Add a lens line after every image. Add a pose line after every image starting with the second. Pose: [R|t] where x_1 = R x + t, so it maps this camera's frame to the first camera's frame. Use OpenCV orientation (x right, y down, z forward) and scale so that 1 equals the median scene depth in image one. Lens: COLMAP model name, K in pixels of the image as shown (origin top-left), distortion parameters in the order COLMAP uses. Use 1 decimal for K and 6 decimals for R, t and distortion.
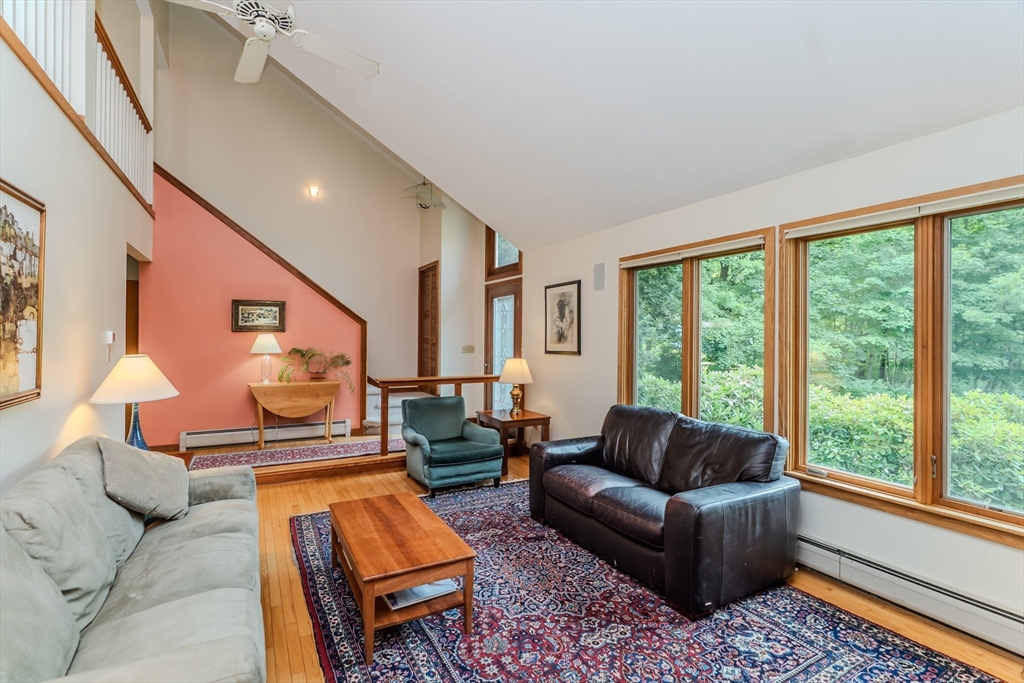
lens RADIAL K [[477.0, 0, 496.7], [0, 477.0, 335.6], [0, 0, 1]] dist [-0.001050, -0.000211]
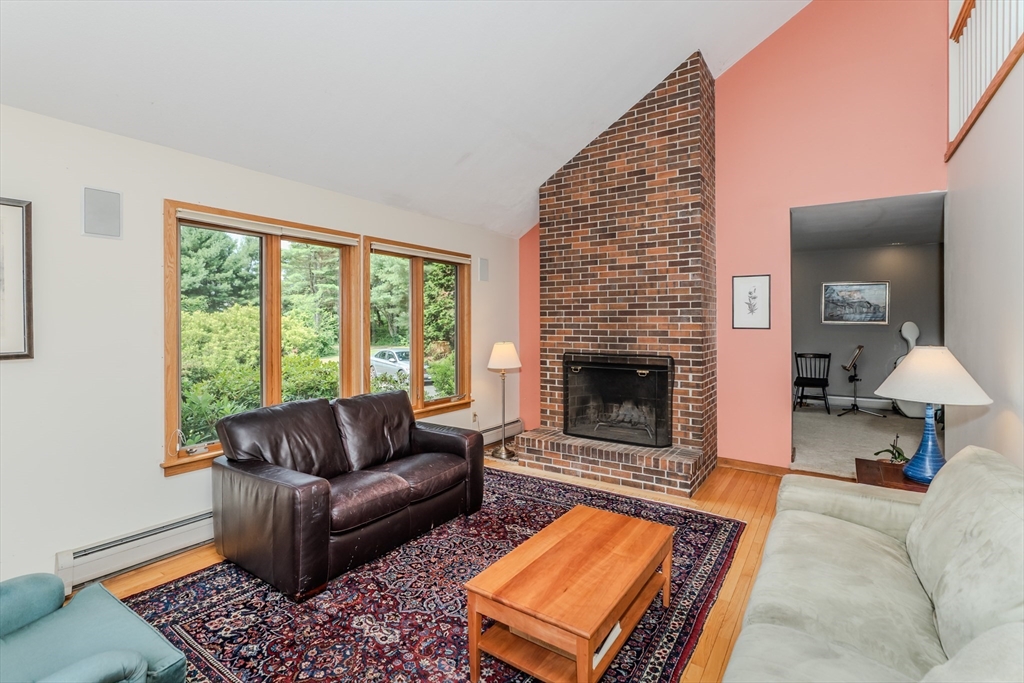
lens RADIAL K [[486.8, 0, 490.7], [0, 486.8, 320.1], [0, 0, 1]] dist [-0.004273, 0.000077]
pose [[-0.452364, -0.001894, 0.891831, -0.622701], [-0.005065, 0.999987, -0.000445, -0.000258], [-0.891819, -0.004719, -0.452368, 1.063250]]
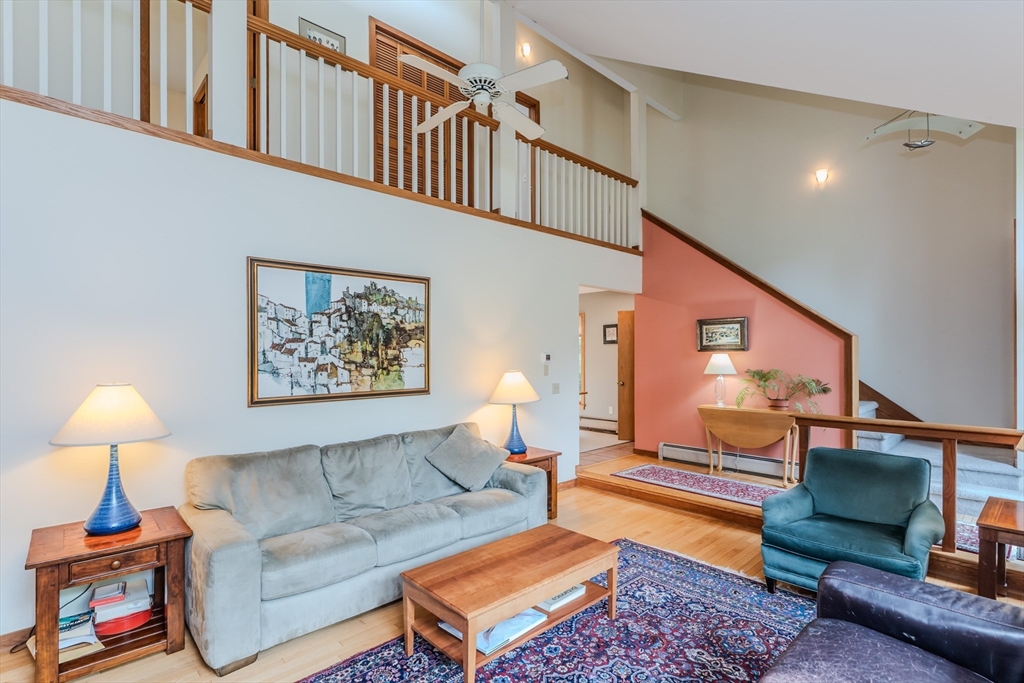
lens RADIAL K [[487.3, 0, 521.0], [0, 487.3, 355.4], [0, 0, 1]] dist [-0.001787, -0.000074]
pose [[0.276688, -0.005864, -0.960942, 0.490007], [0.006016, 0.999972, -0.004370, 0.003047], [0.960941, -0.004572, 0.276716, 0.521642]]
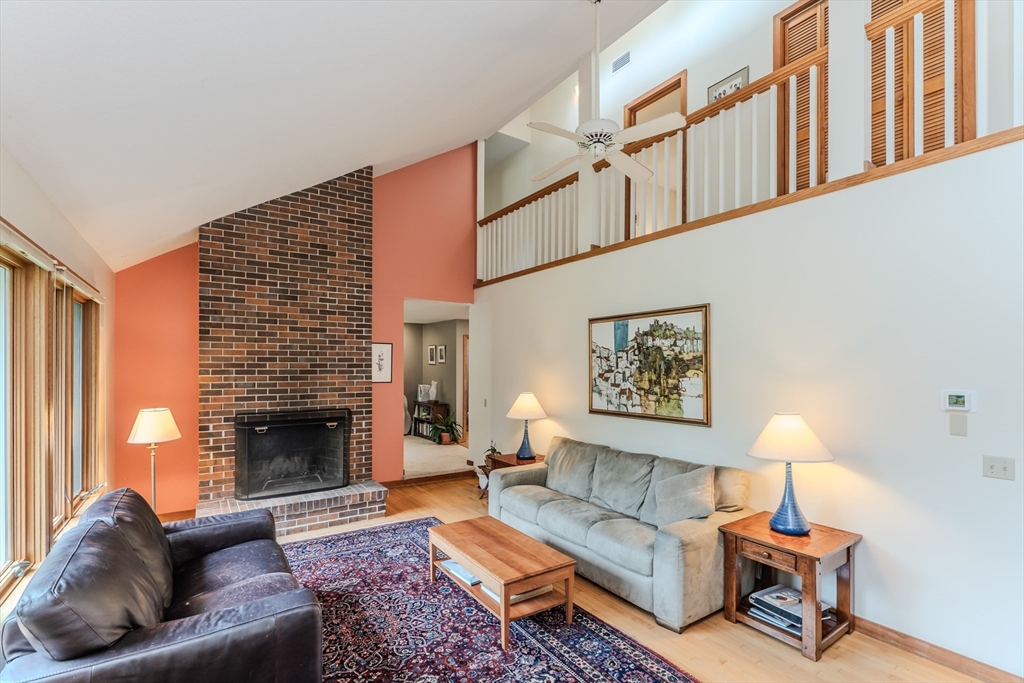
lens RADIAL K [[467.6, 0, 508.7], [0, 467.6, 363.1], [0, 0, 1]] dist [-0.003514, 0.000013]
pose [[-0.993900, -0.009619, -0.109867, -0.079667], [-0.008612, 0.999917, -0.009628, -0.037513], [0.109951, -0.008623, -0.993900, 1.541877]]
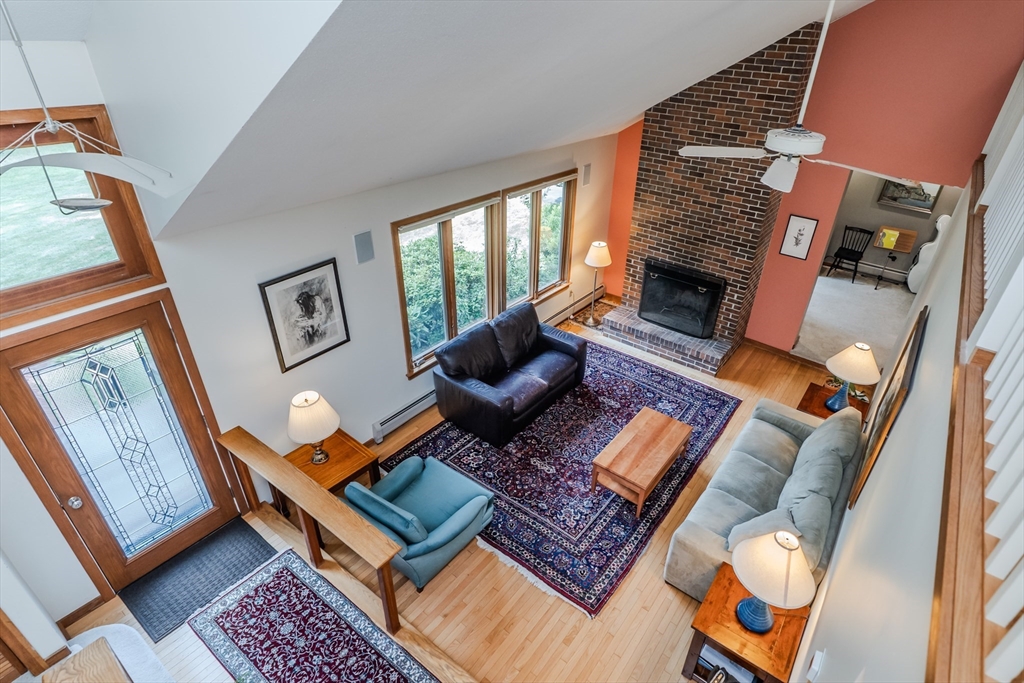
lens RADIAL K [[533.9, 0, 548.8], [0, 533.9, 343.4], [0, 0, 1]] dist [0.000665, 0.000687]
pose [[-0.449916, -0.484193, 0.750421, -0.922613], [-0.052219, 0.853096, 0.519134, -0.614541], [-0.891543, 0.194381, -0.409106, 1.411698]]
